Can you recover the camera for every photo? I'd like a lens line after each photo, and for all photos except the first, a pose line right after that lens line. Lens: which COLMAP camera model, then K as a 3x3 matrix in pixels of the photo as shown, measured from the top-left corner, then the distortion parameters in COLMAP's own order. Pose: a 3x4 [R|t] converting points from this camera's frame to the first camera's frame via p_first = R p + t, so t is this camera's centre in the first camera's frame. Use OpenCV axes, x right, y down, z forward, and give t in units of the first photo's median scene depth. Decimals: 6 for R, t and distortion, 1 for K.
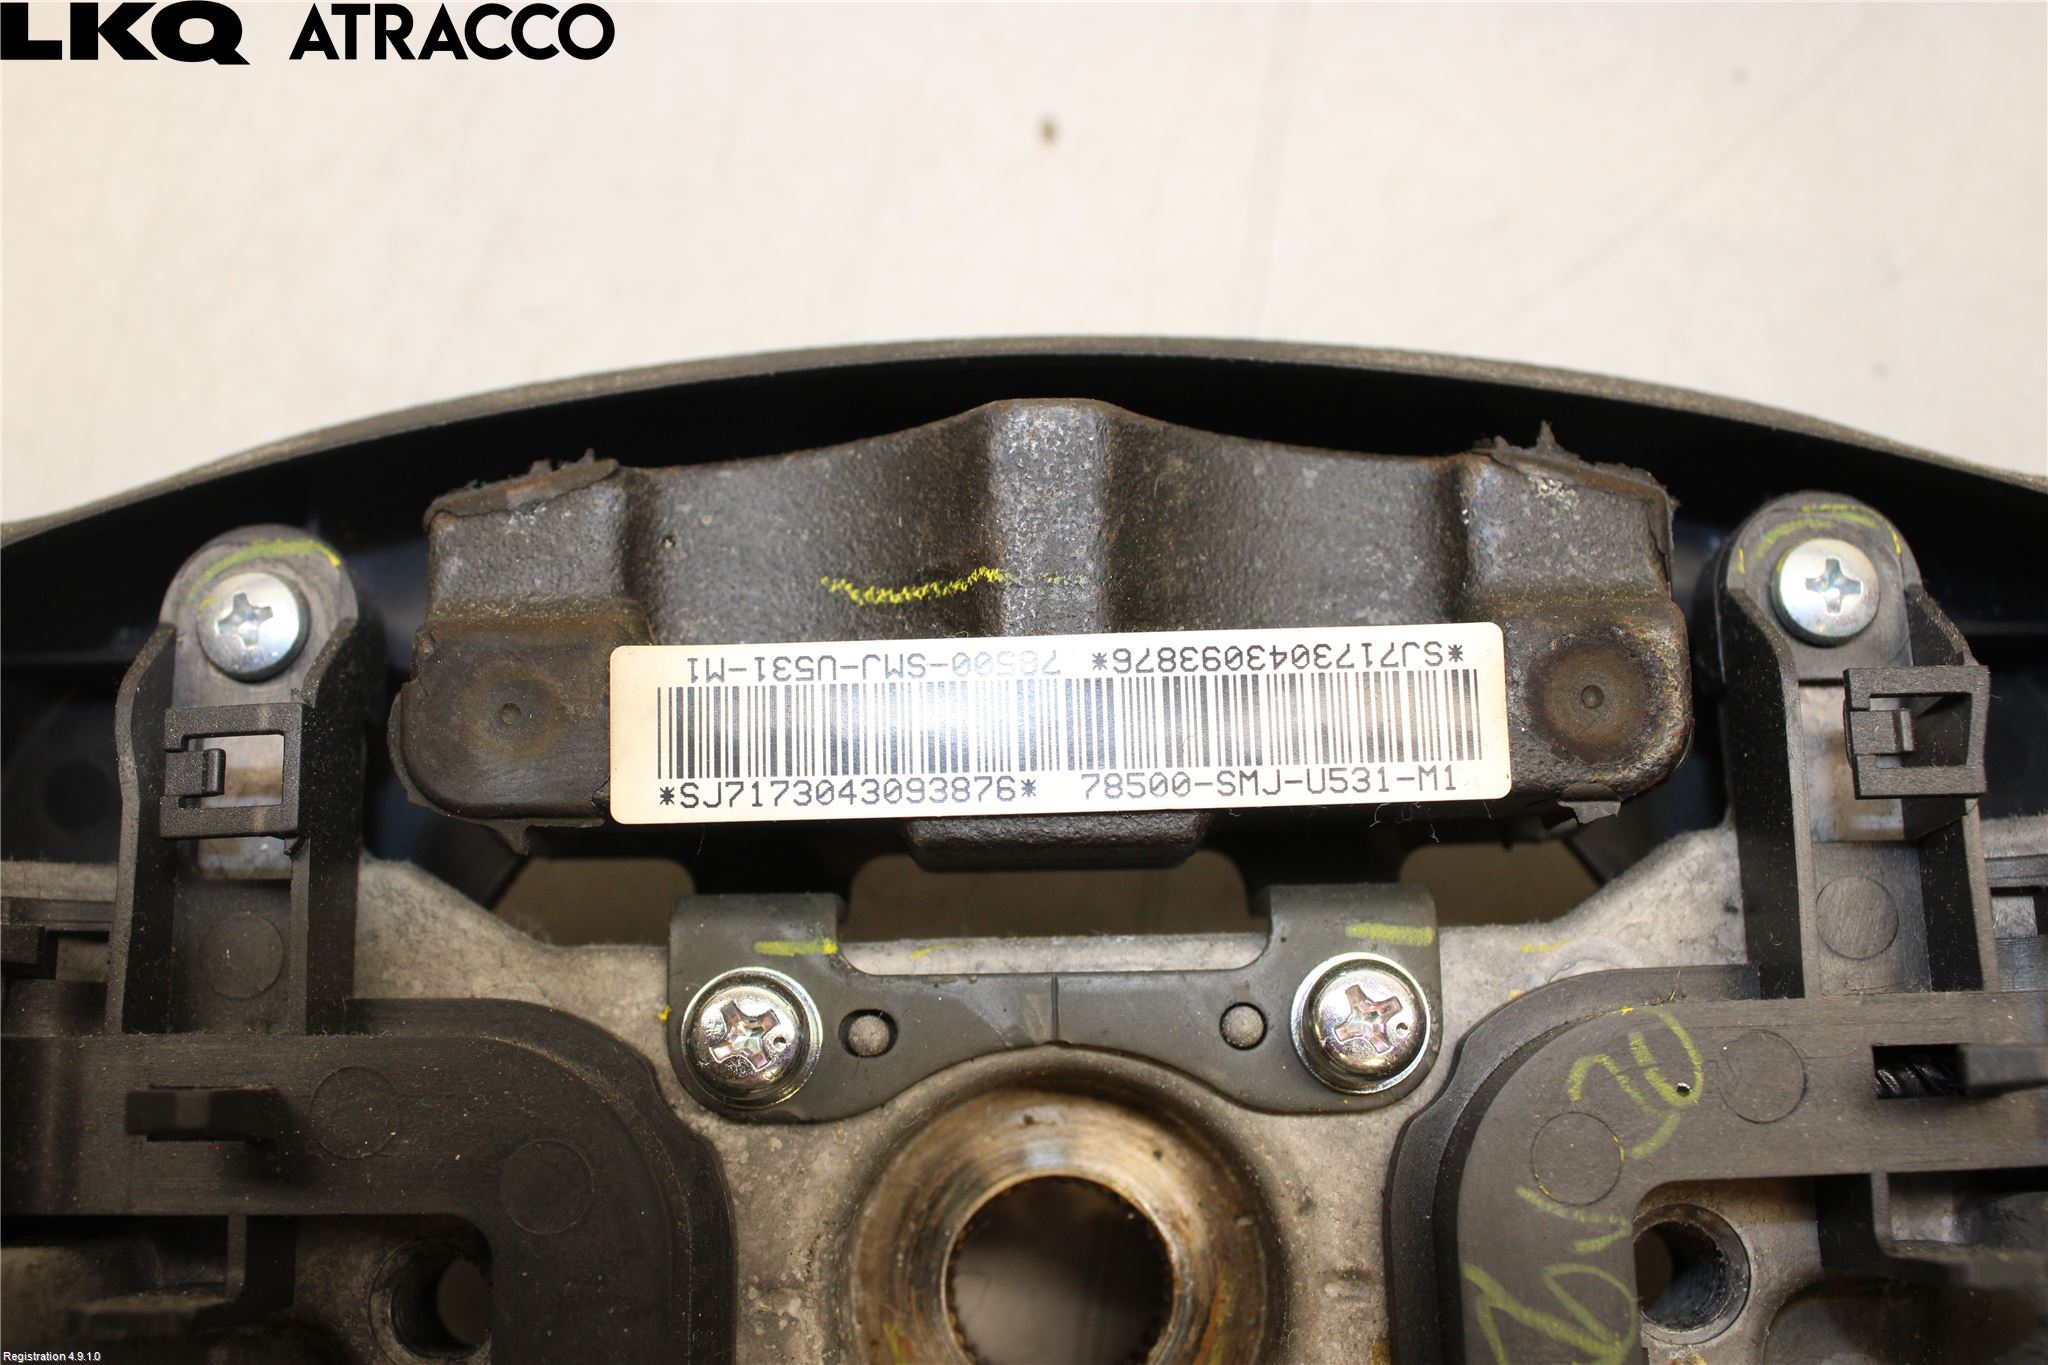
lens RADIAL K [[2286.0, 0, 1015.2], [0, 2286.0, 711.4], [0, 0, 1]] dist [-0.121142, 0.137758]
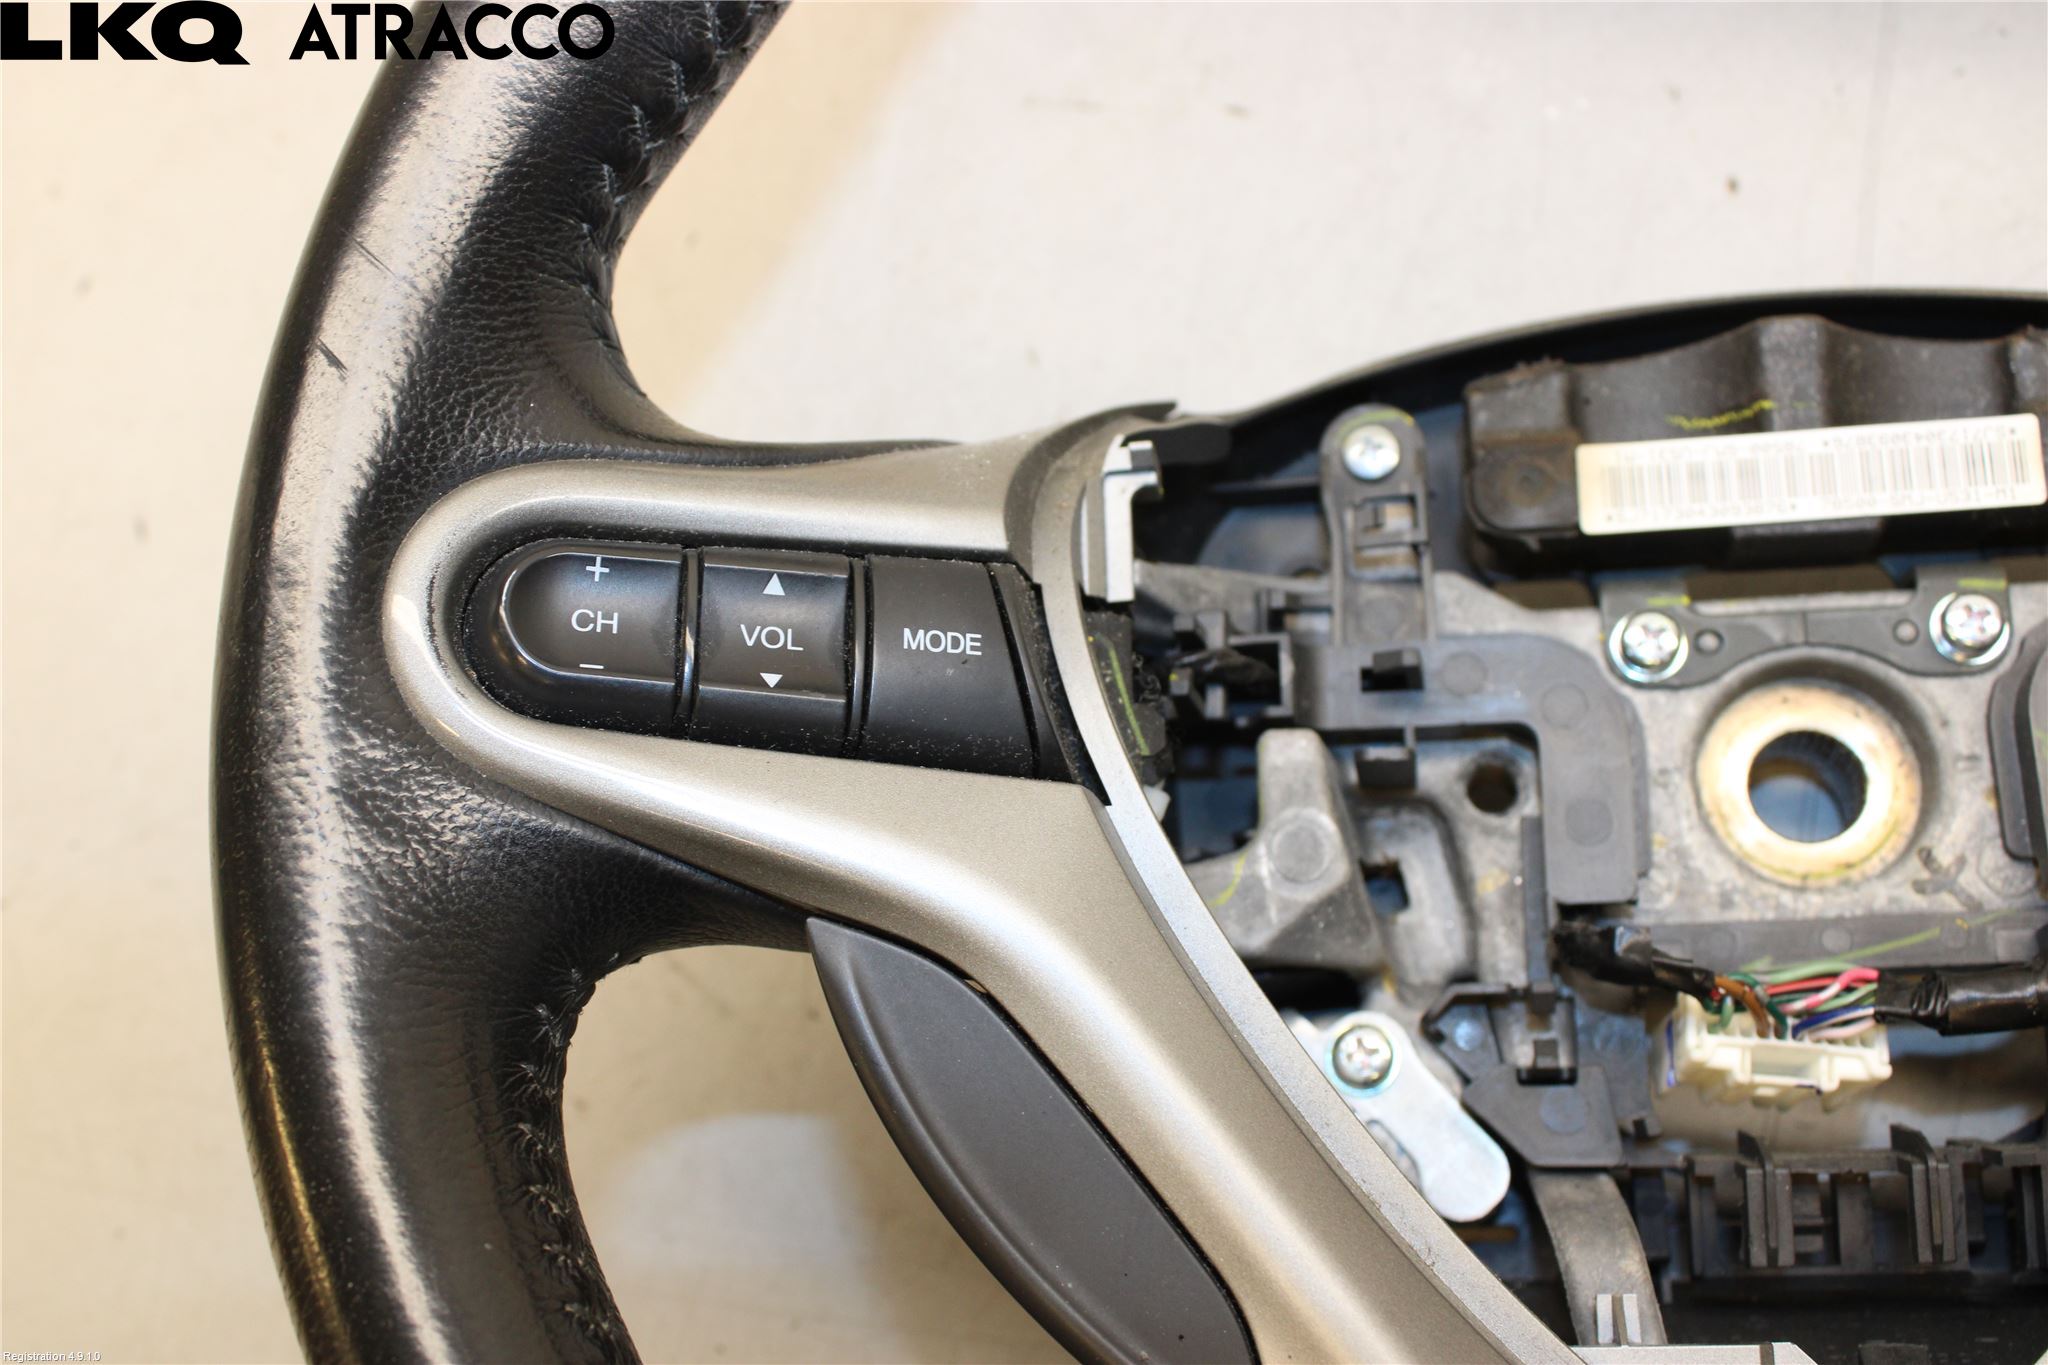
lens RADIAL K [[2286.0, 0, 1015.2], [0, 2286.0, 711.4], [0, 0, 1]] dist [-0.121142, 0.137758]
pose [[0.981162, -0.030402, -0.190777, -0.279994], [0.023158, 0.998928, -0.040089, 0.264985], [0.191791, 0.034916, 0.980814, -1.018869]]
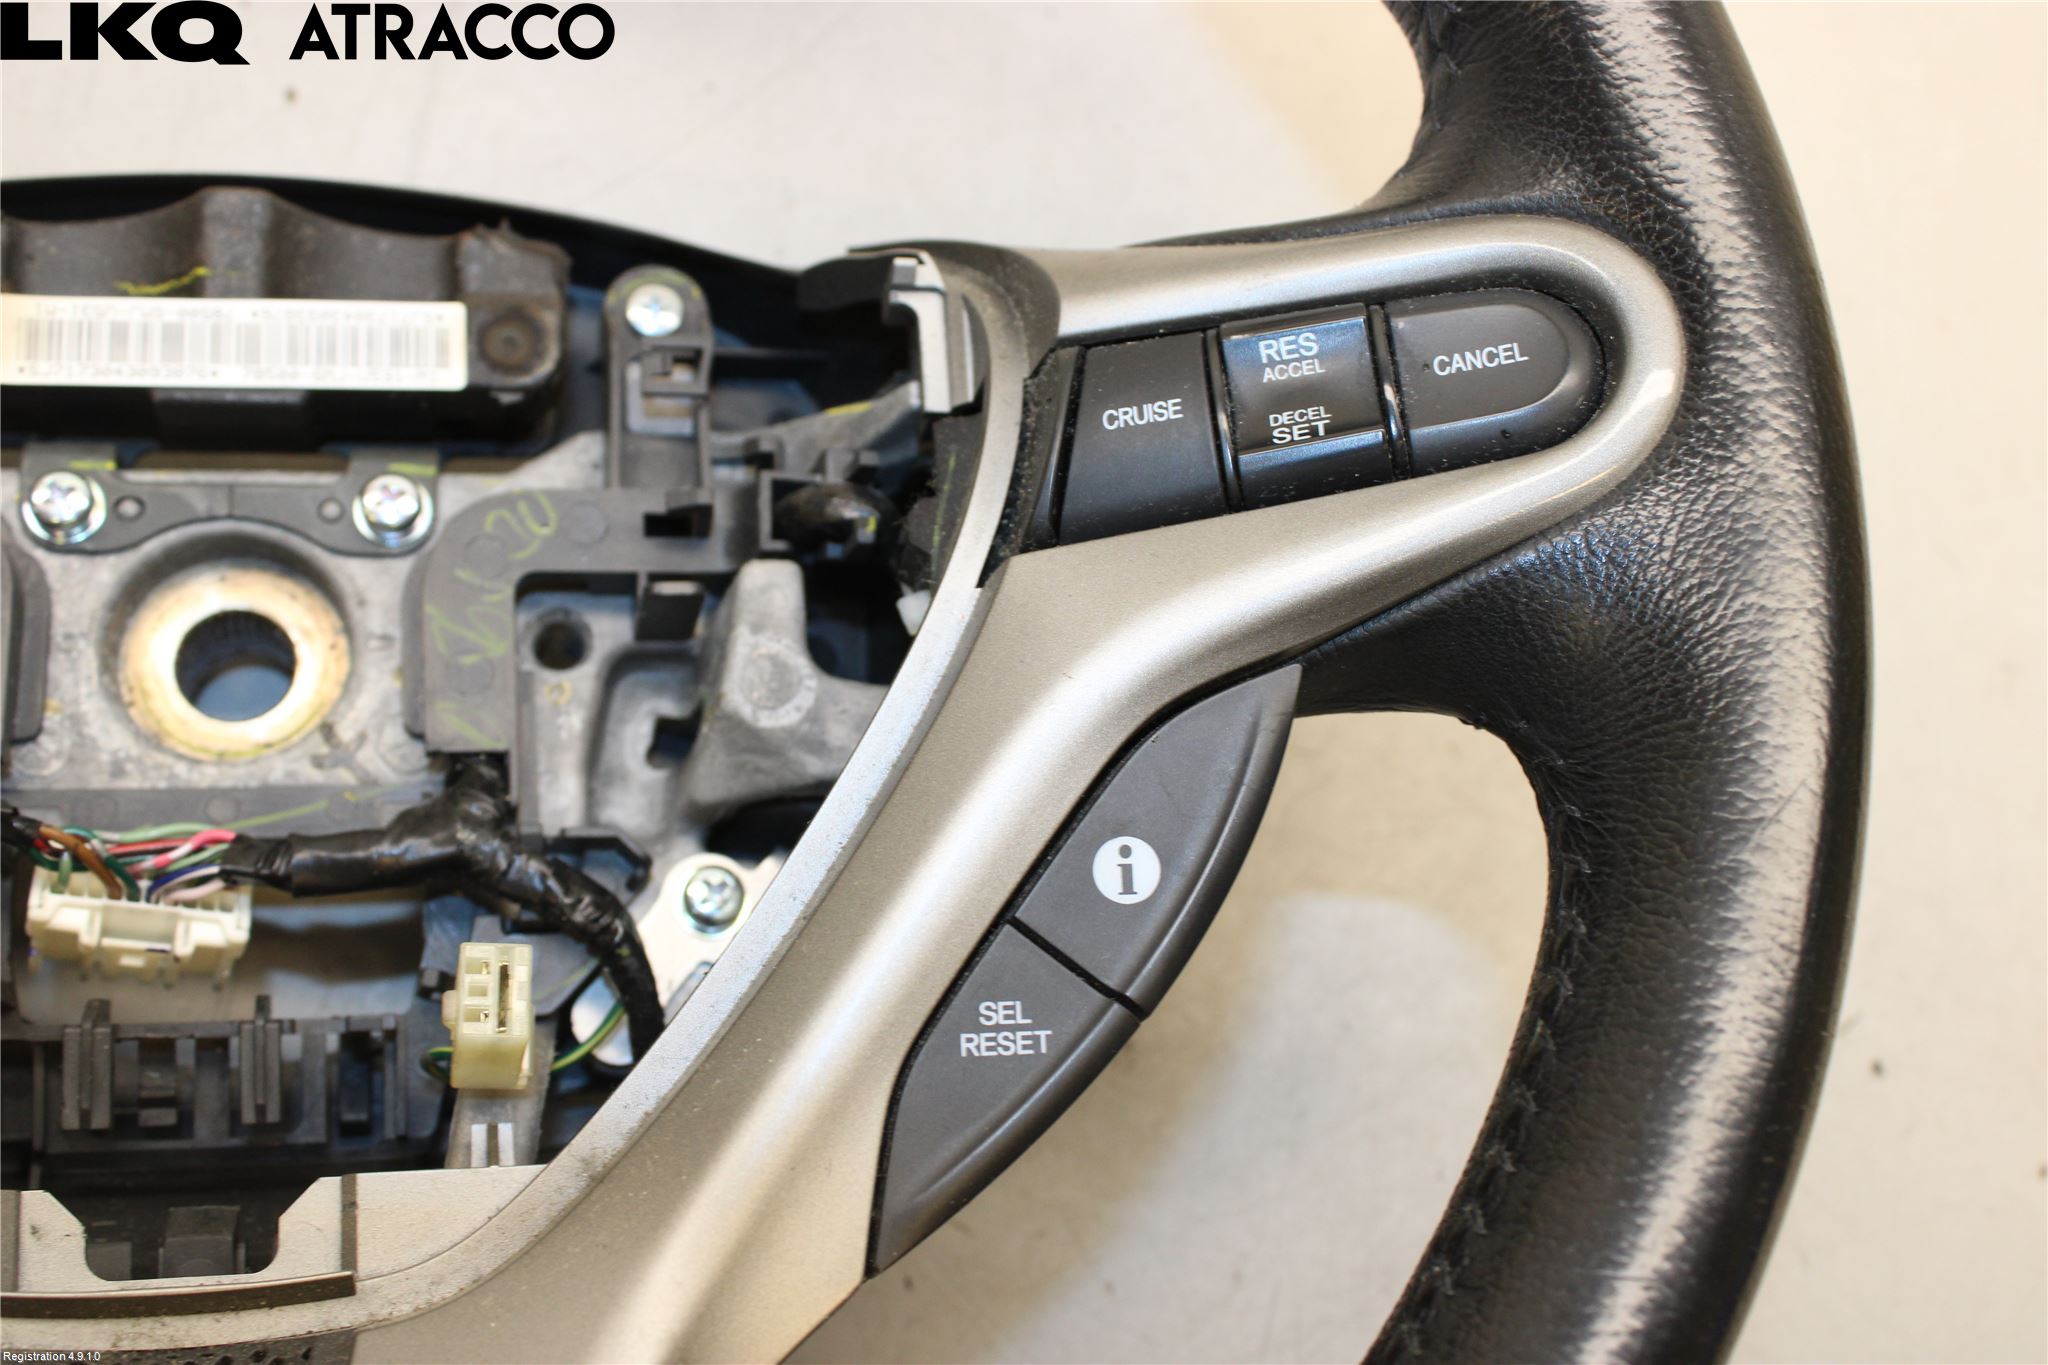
lens RADIAL K [[2286.0, 0, 1015.2], [0, 2286.0, 711.4], [0, 0, 1]] dist [-0.121142, 0.137758]
pose [[0.974879, 0.014459, 0.222264, 0.242170], [0.002534, 0.997106, -0.075980, 0.455138], [-0.222720, 0.074634, 0.972021, -0.978610]]
